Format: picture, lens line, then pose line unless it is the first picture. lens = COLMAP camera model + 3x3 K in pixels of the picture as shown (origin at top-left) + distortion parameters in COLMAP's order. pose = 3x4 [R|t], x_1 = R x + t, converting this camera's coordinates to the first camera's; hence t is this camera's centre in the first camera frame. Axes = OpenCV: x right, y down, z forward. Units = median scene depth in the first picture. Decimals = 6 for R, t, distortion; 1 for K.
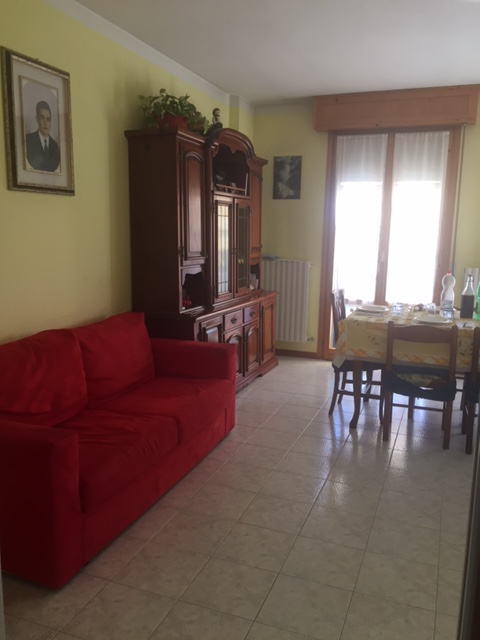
lens RADIAL K [[546.5, 0, 240.1], [0, 546.5, 321.9], [0, 0, 1]] dist [0.035792, -0.032524]
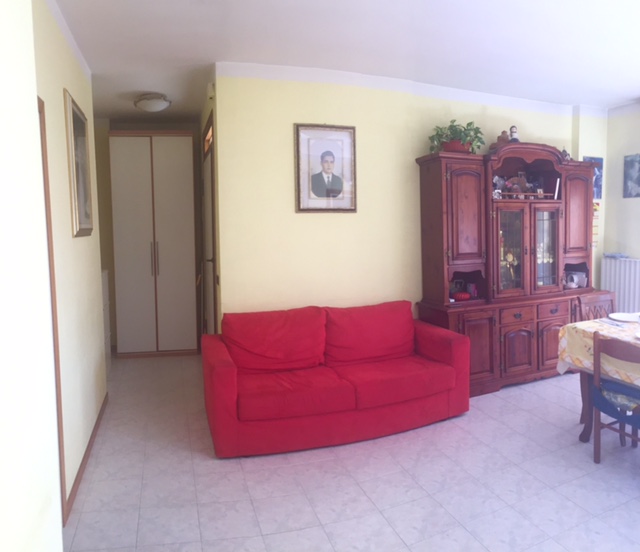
lens RADIAL K [[447.9, 0, 320.4], [0, 447.9, 274.0], [0, 0, 1]] dist [-0.010479, -0.000184]
pose [[0.734280, 0.044165, -0.677408, 0.422173], [-0.089710, 0.995443, -0.032341, -0.030719], [0.672893, 0.084518, 0.734896, 0.124268]]
